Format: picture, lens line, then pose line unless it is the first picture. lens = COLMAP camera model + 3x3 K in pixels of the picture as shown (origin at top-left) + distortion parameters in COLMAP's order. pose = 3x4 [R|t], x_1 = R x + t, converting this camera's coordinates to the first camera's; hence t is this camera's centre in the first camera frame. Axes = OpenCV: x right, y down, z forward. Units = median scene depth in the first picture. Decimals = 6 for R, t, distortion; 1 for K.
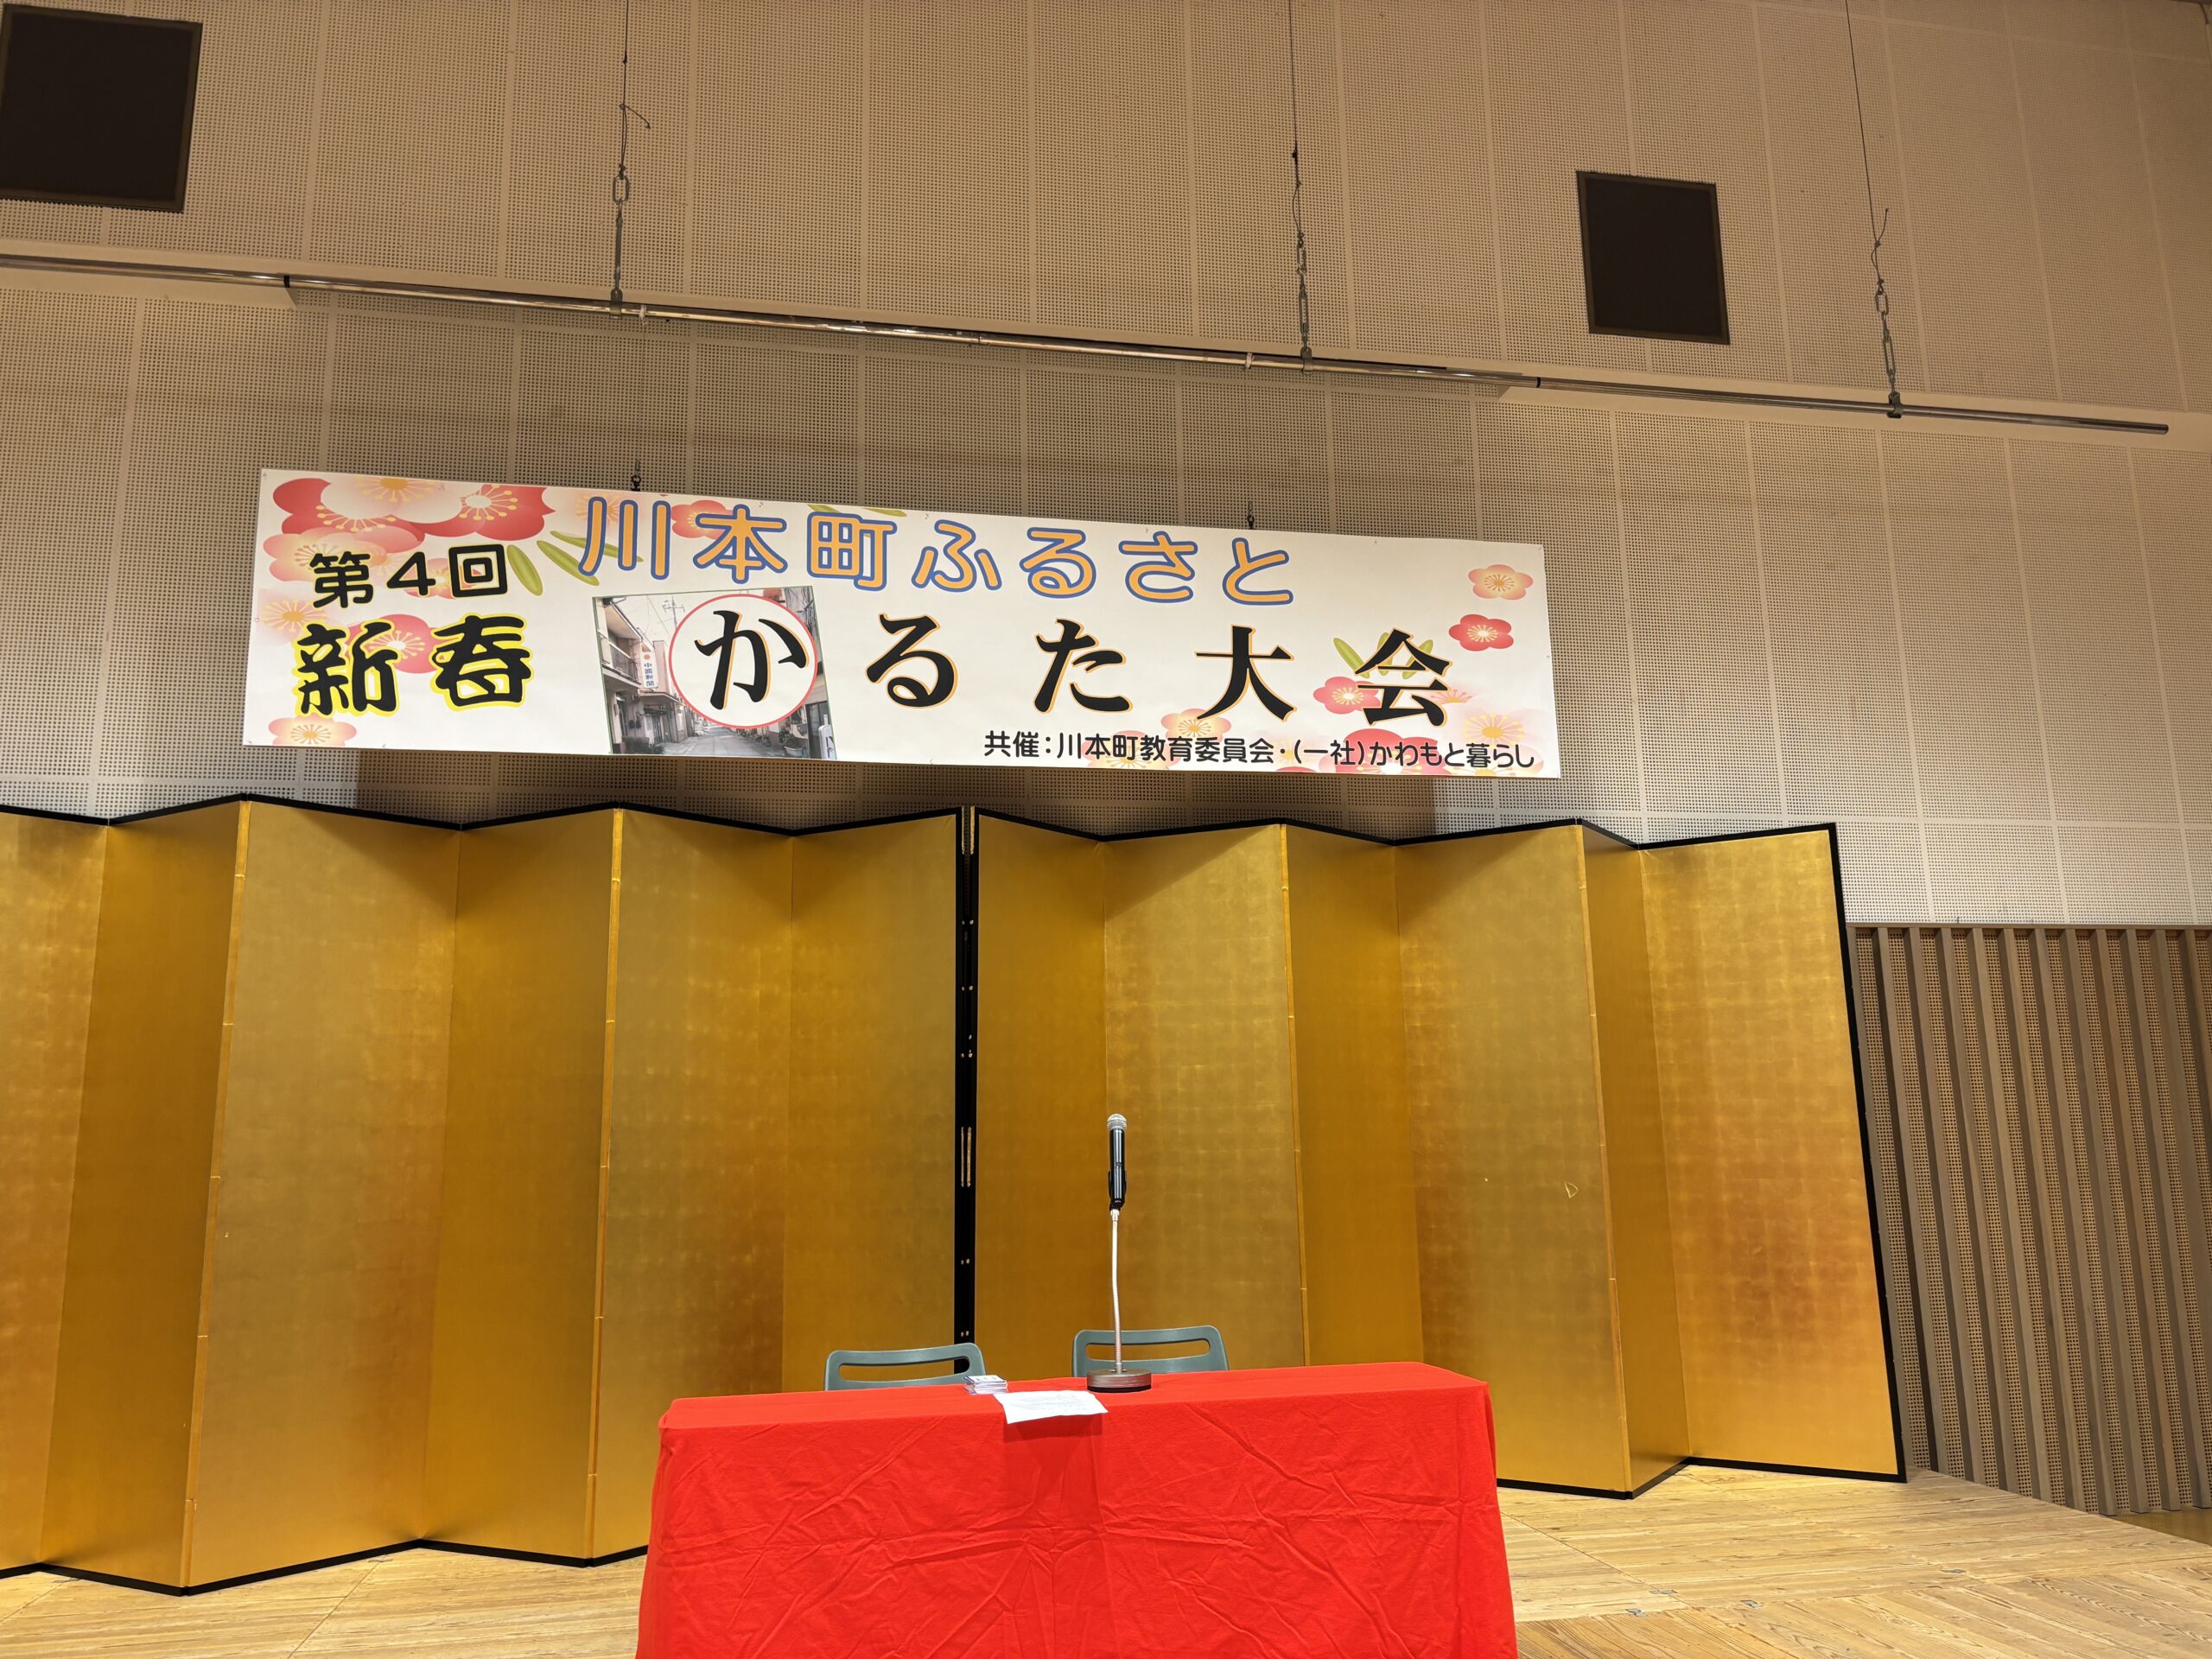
lens RADIAL K [[1690.6, 0, 1105.7], [0, 1690.6, 825.8], [0, 0, 1]] dist [0.033647, 0.005670]
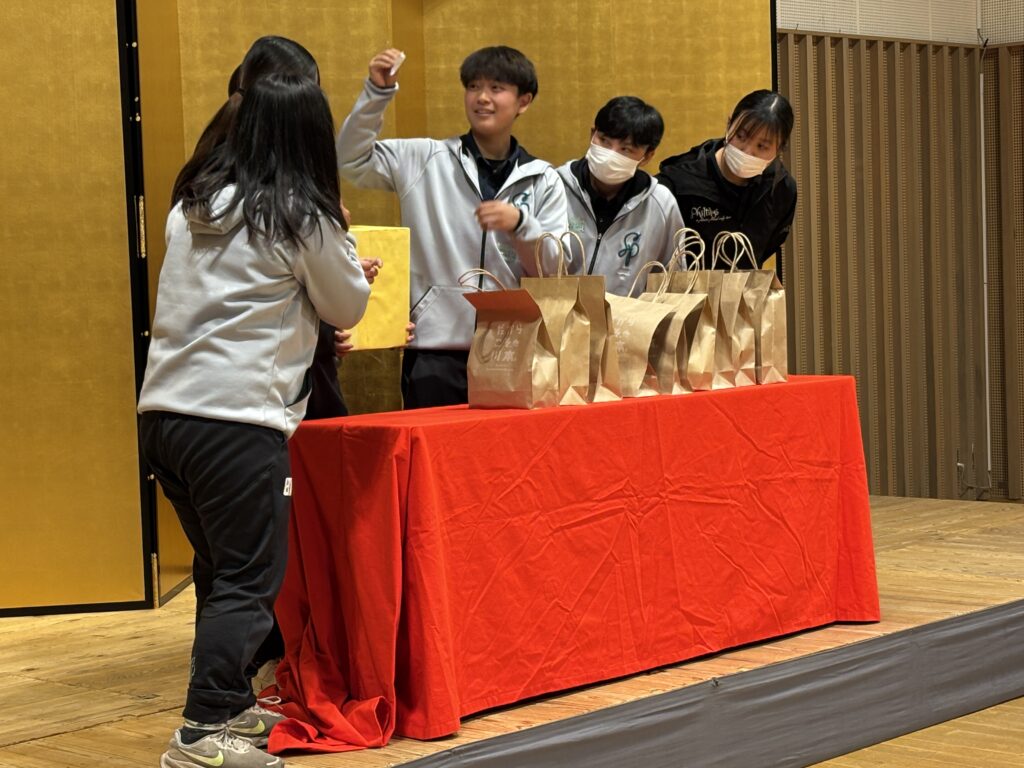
lens RADIAL K [[2165.9, 0, 511.8], [0, 2165.9, 384.2], [0, 0, 1]] dist [0.130786, 0.000000]
pose [[0.814292, -0.043452, 0.578827, -0.957782], [-0.085221, 0.977439, 0.193263, 0.047577], [-0.574166, -0.206700, 0.792217, -0.135797]]
